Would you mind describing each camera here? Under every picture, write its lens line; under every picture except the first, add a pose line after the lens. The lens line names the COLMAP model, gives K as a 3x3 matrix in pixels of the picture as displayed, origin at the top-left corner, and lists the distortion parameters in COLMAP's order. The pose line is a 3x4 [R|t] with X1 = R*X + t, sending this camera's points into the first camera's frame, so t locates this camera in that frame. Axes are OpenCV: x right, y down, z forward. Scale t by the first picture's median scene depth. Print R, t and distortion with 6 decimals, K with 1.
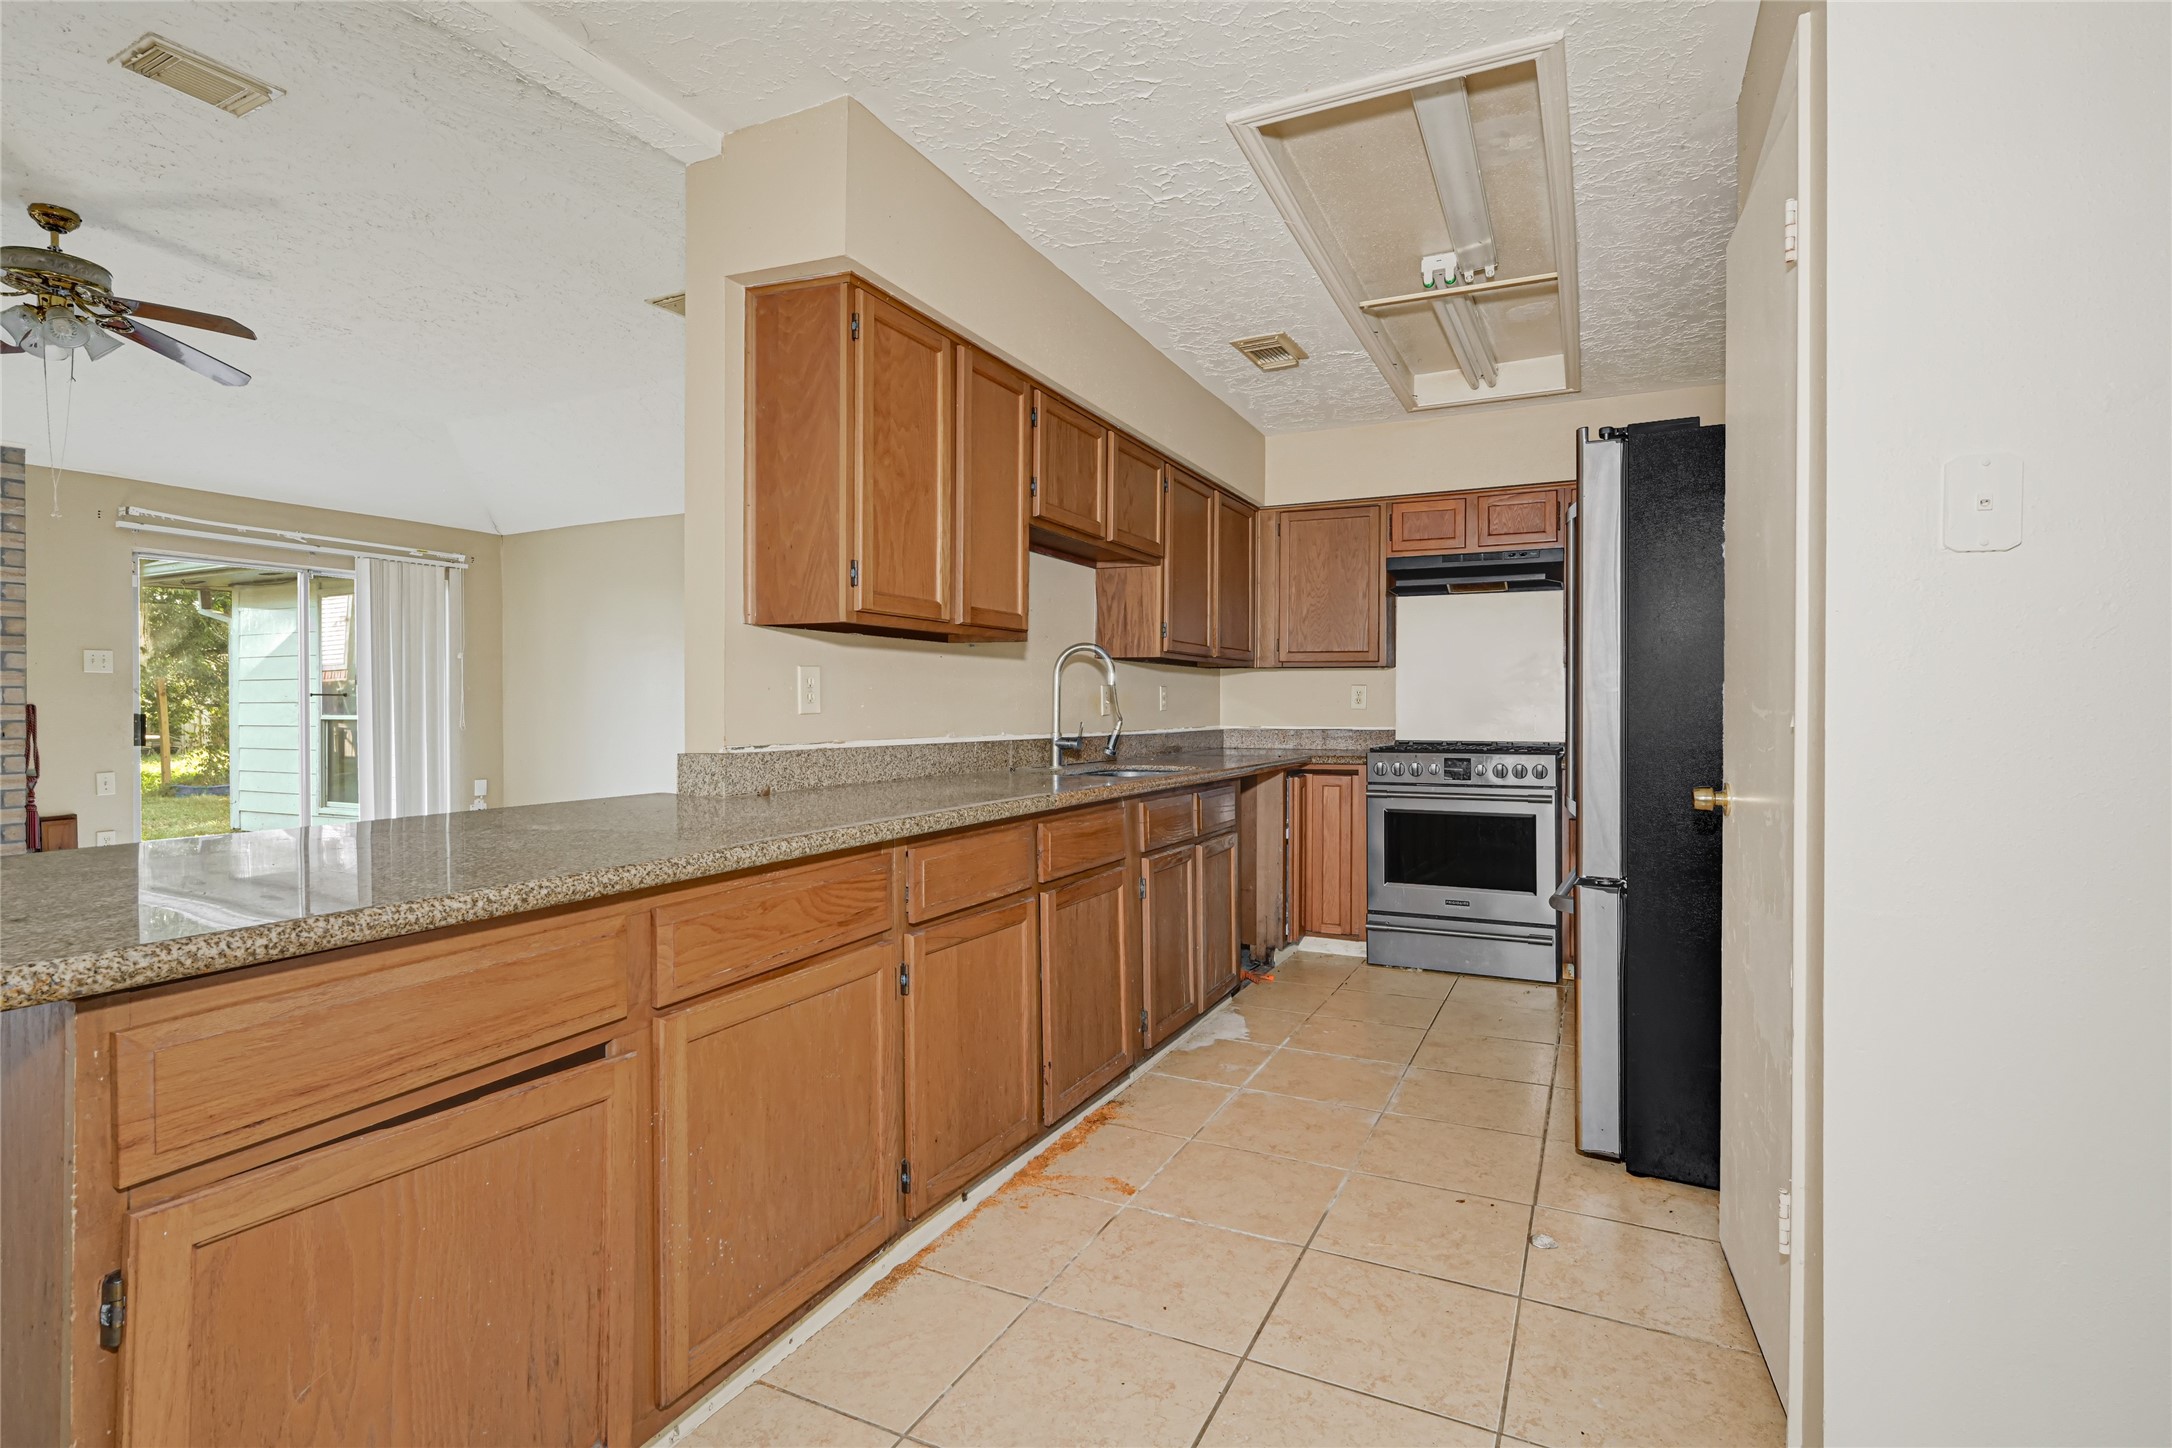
lens RADIAL K [[1050.9, 0, 1096.3], [0, 1050.9, 705.8], [0, 0, 1]] dist [-0.000816, -0.001460]
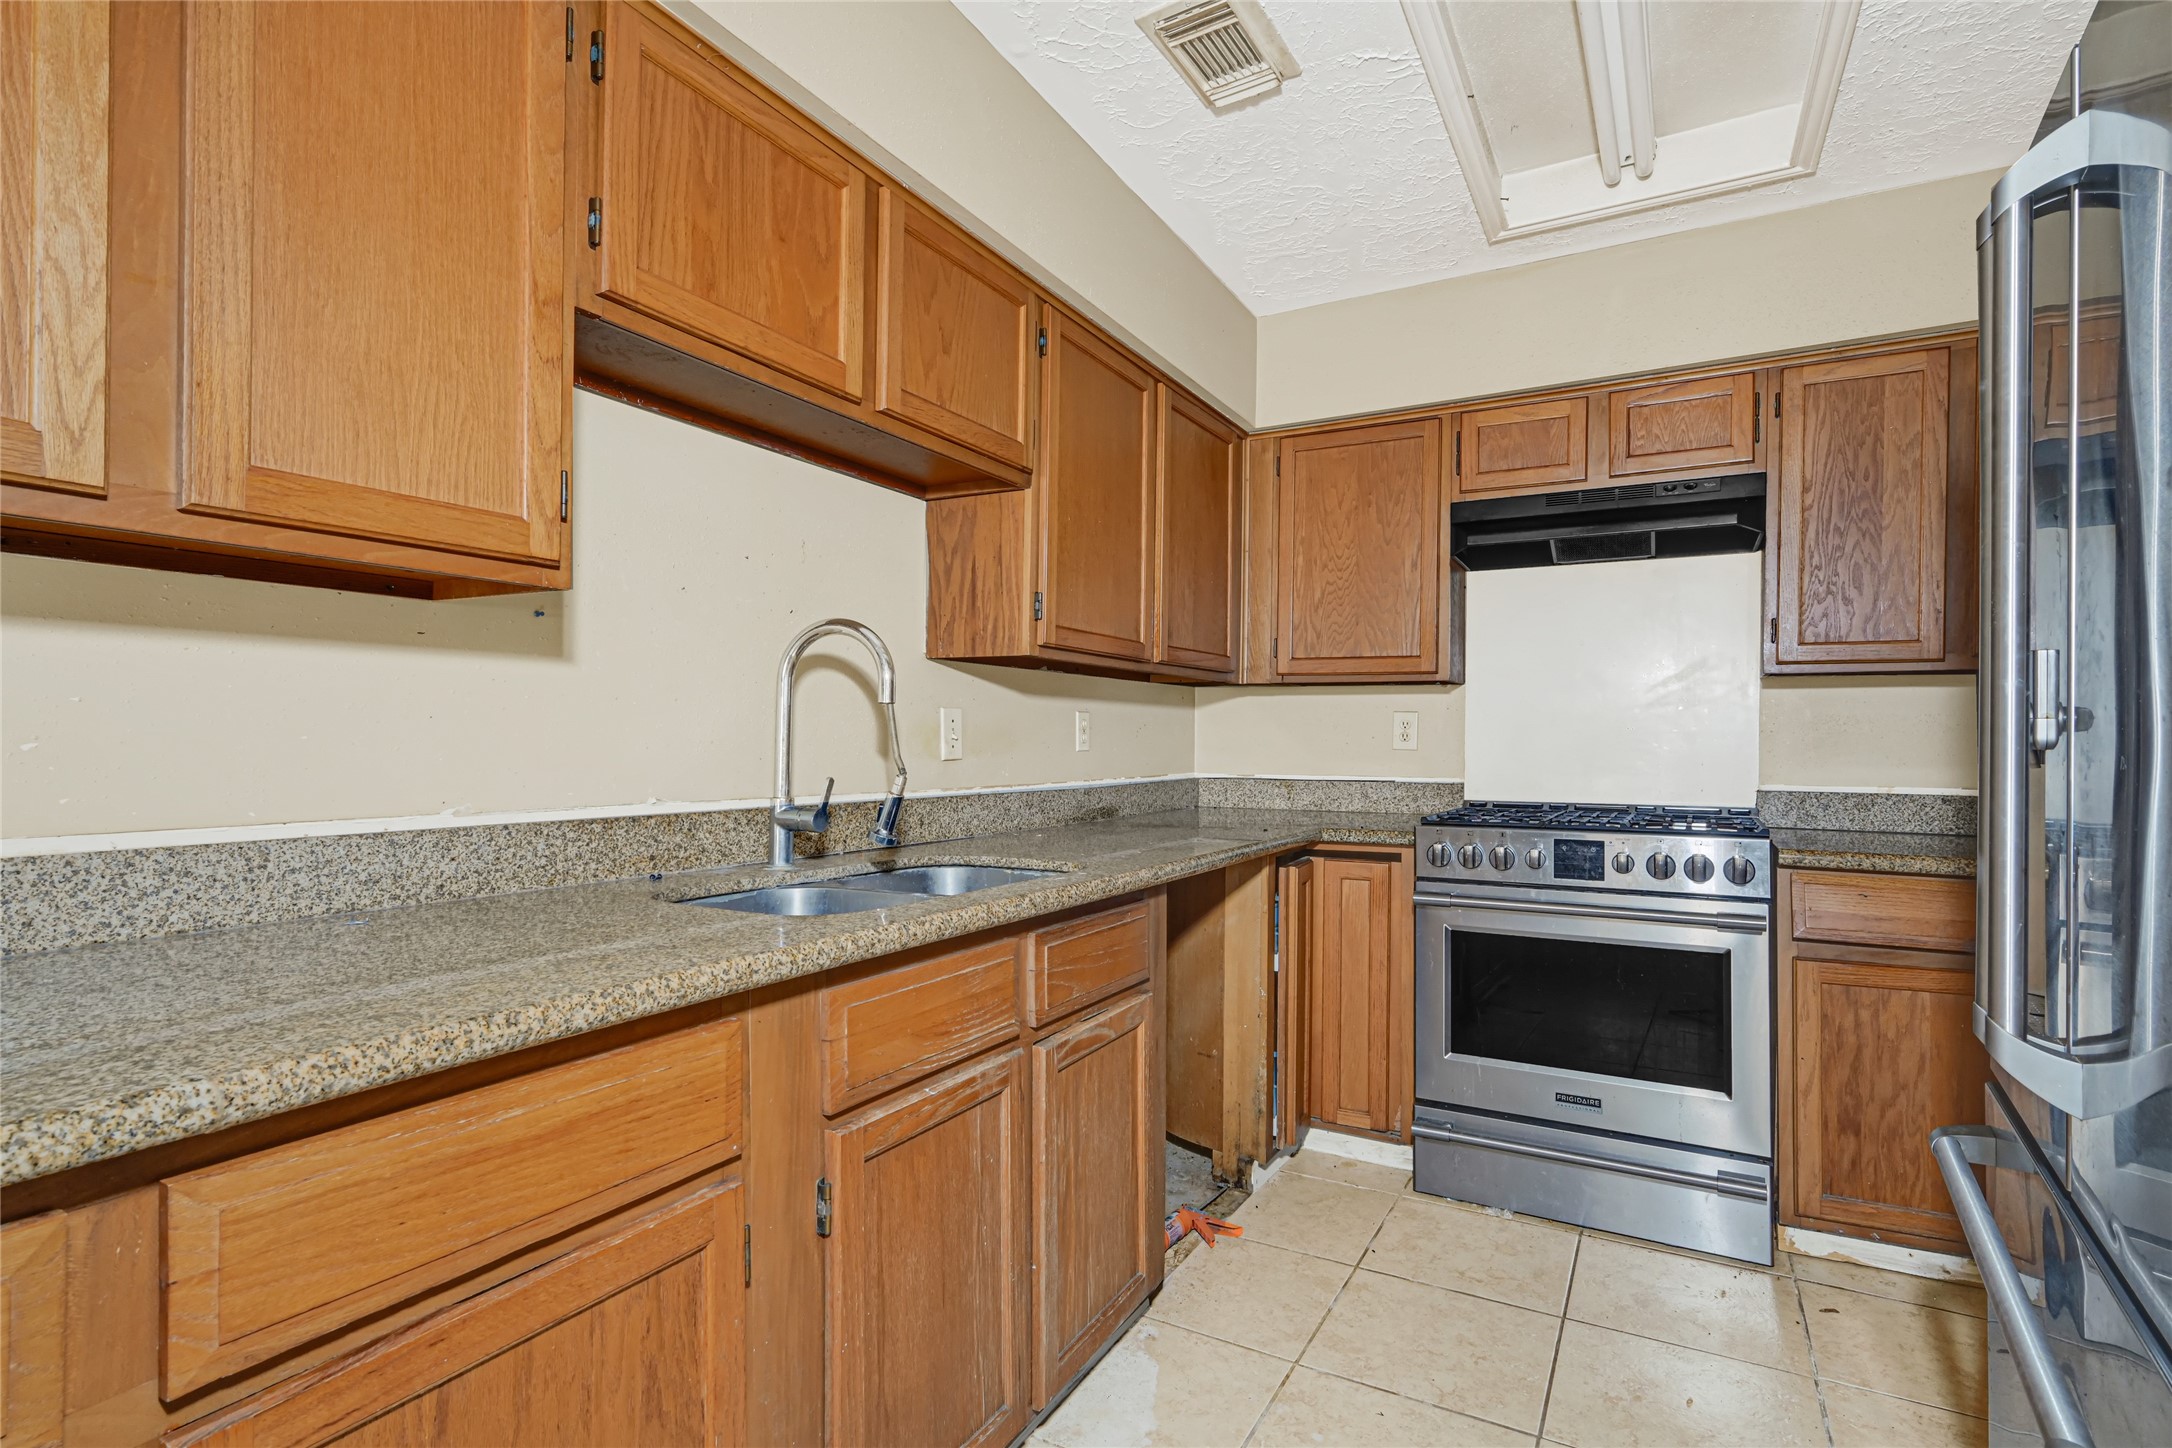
lens RADIAL K [[1042.3, 0, 1087.0], [0, 1042.3, 738.2], [0, 0, 1]] dist [0.000412, 0.000277]
pose [[0.998011, 0.005423, -0.062810, 0.111942], [-0.005479, 0.999985, -0.000720, -0.002775], [0.062805, 0.001063, 0.998025, 0.412408]]
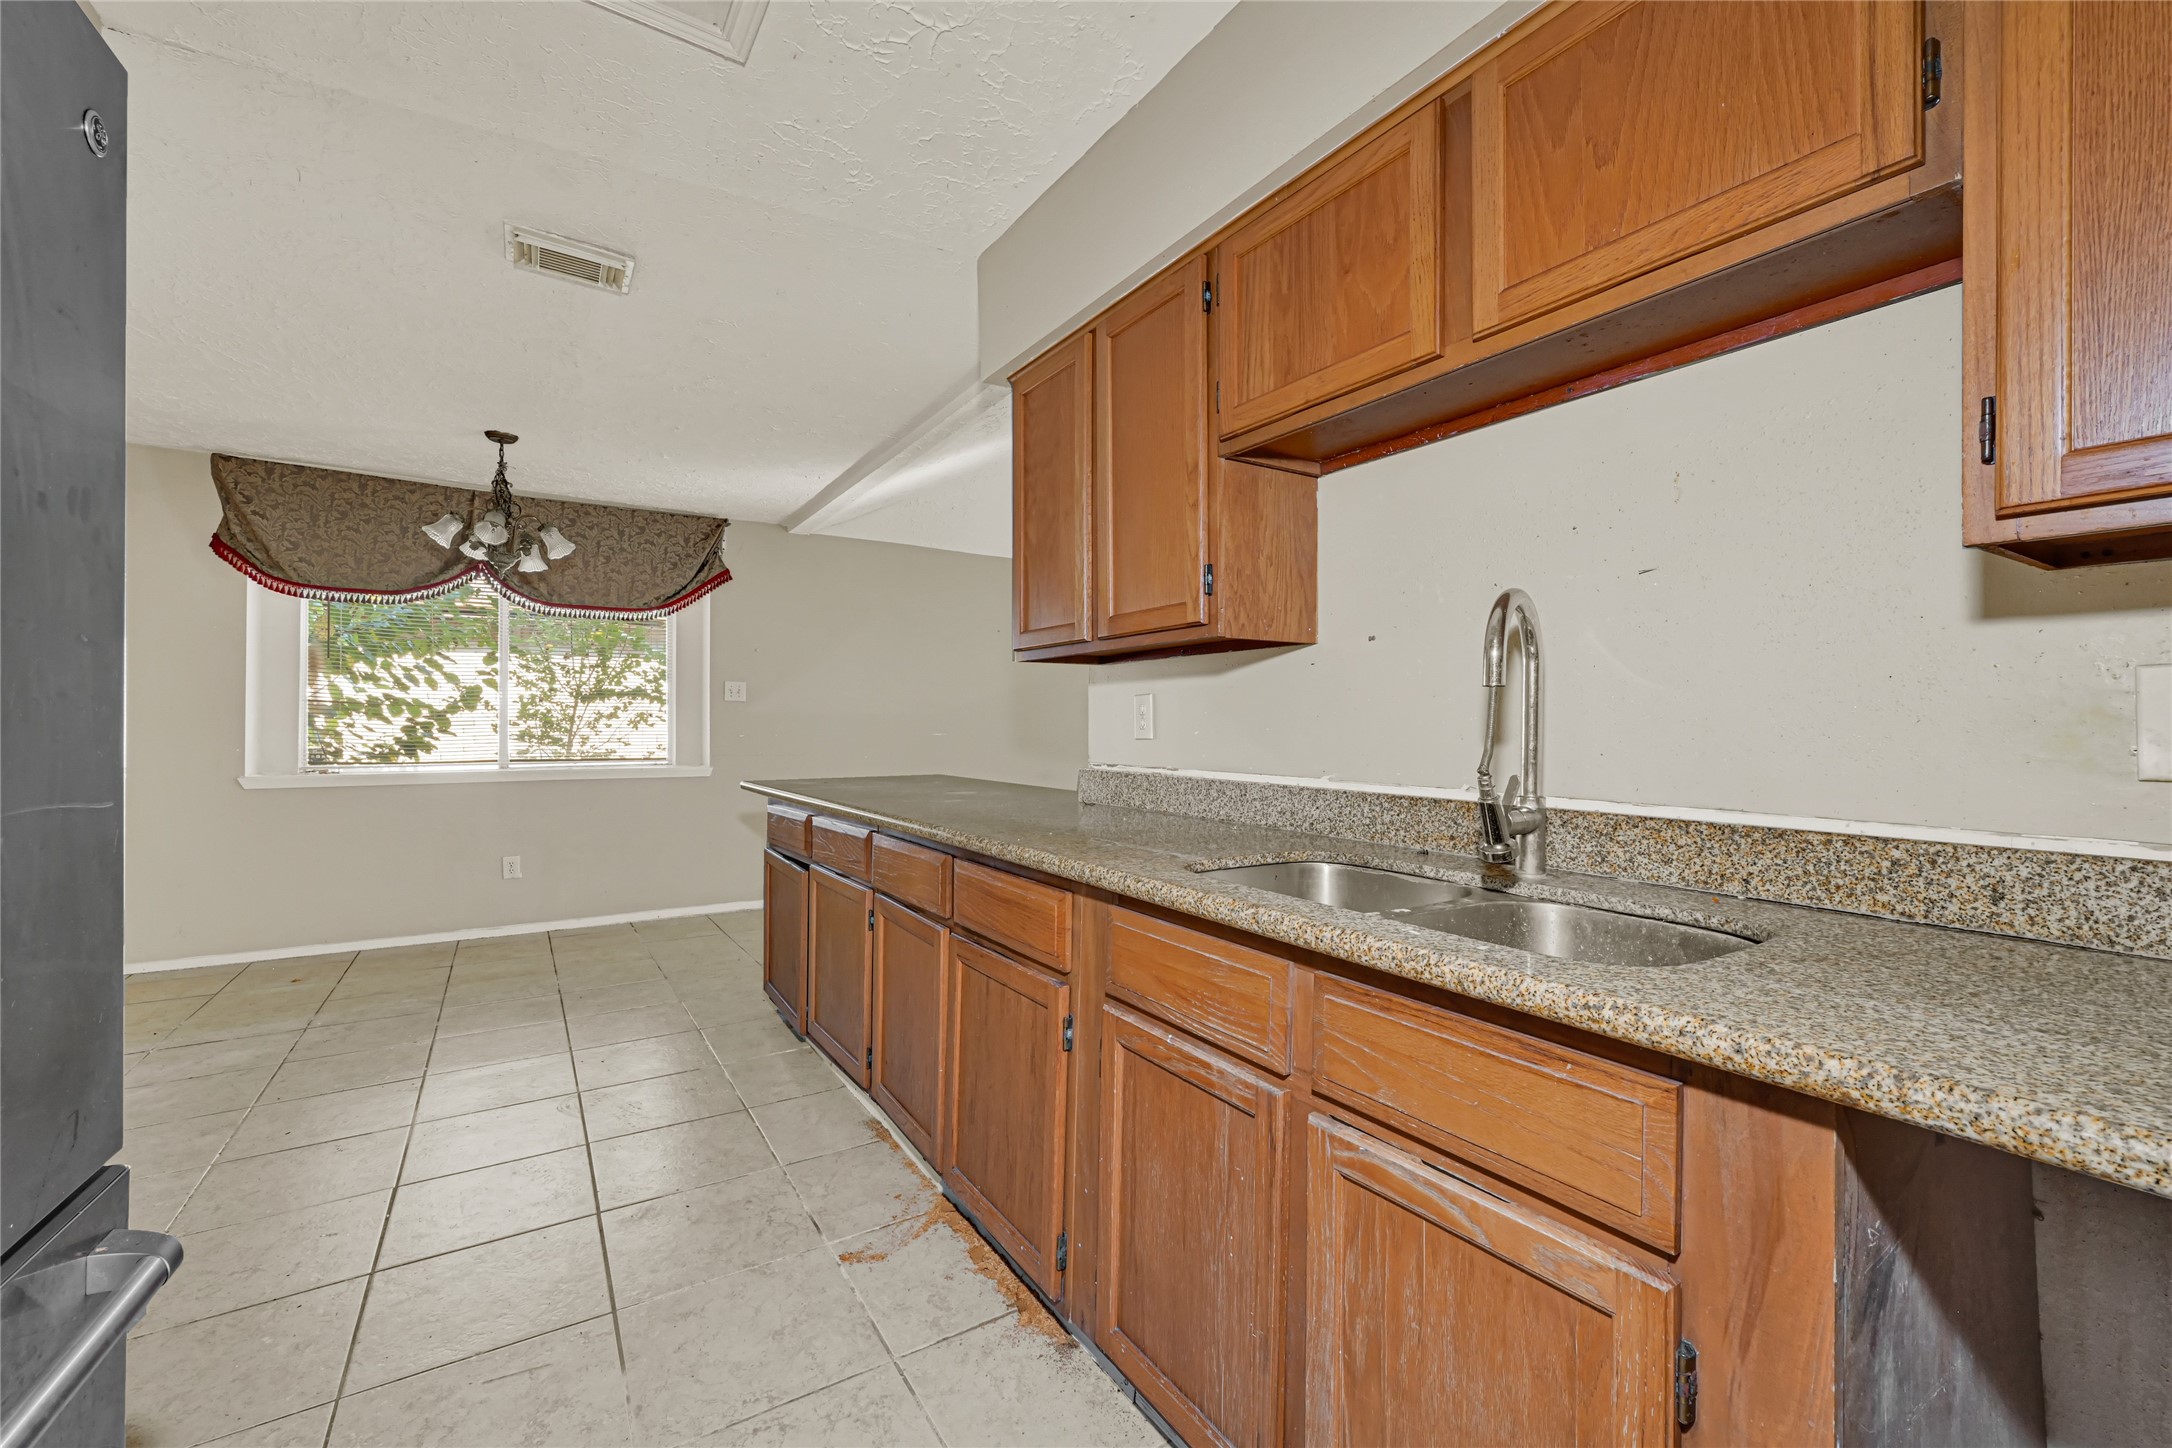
lens RADIAL K [[884.0, 0, 1086.5], [0, 884.0, 723.8], [0, 0, 1]] dist [0.000602, 0.000787]
pose [[-0.519292, -0.003493, -0.854590, 0.309815], [-0.002679, 0.999993, -0.002459, -0.003542], [0.854593, 0.001013, -0.519298, 0.834098]]
